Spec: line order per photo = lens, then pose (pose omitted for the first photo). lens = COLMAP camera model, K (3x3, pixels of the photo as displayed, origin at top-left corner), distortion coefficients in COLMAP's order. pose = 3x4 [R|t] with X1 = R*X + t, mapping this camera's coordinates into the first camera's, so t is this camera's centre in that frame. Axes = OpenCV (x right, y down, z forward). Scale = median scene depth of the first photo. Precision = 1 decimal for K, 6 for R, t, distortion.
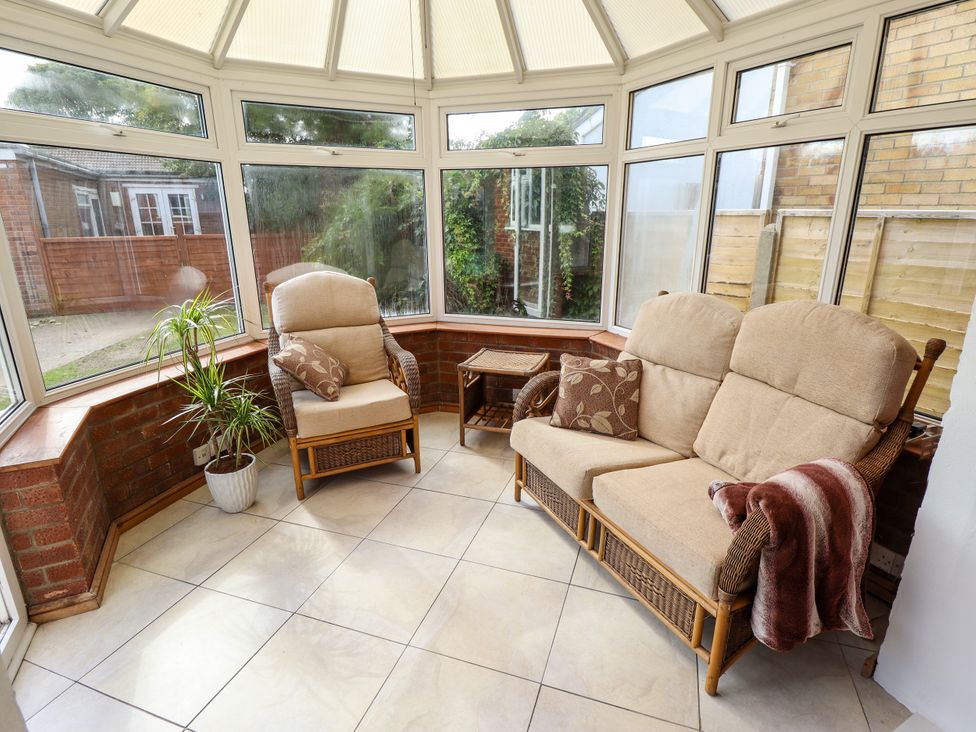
lens RADIAL K [[527.0, 0, 488.0], [0, 527.0, 366.0], [0, 0, 1]] dist [0.003139, -0.015519]
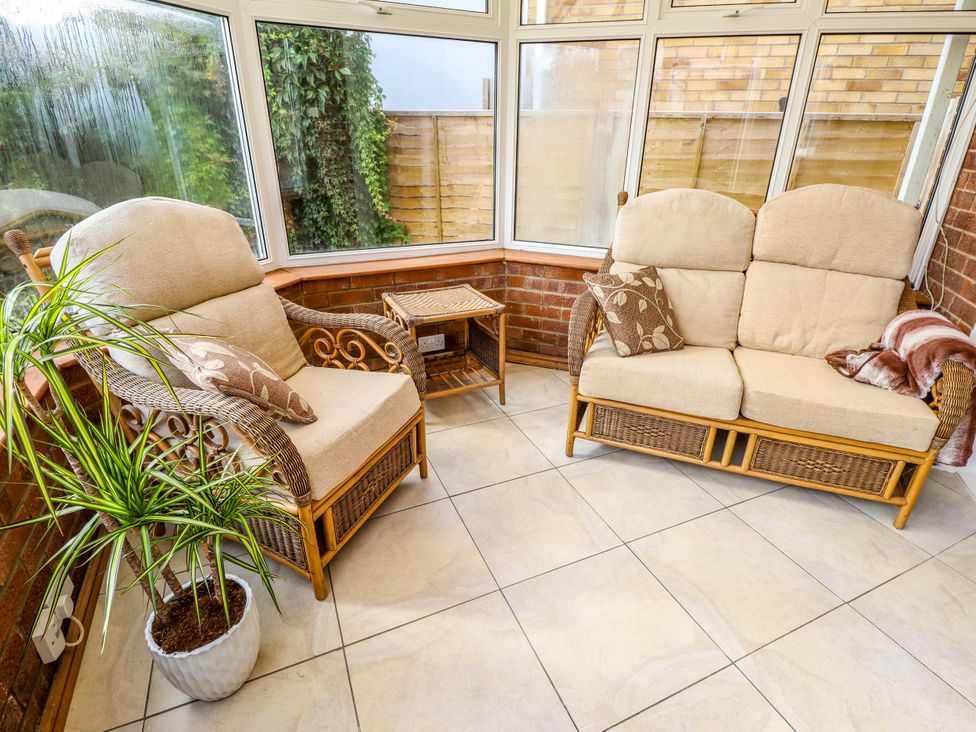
lens RADIAL K [[527.0, 0, 488.0], [0, 527.0, 366.0], [0, 0, 1]] dist [0.003139, -0.015519]
pose [[0.713456, -0.269393, 0.646845, -0.588091], [0.179852, 0.962618, 0.202531, -0.084947], [-0.677225, -0.028160, 0.735237, 0.509123]]
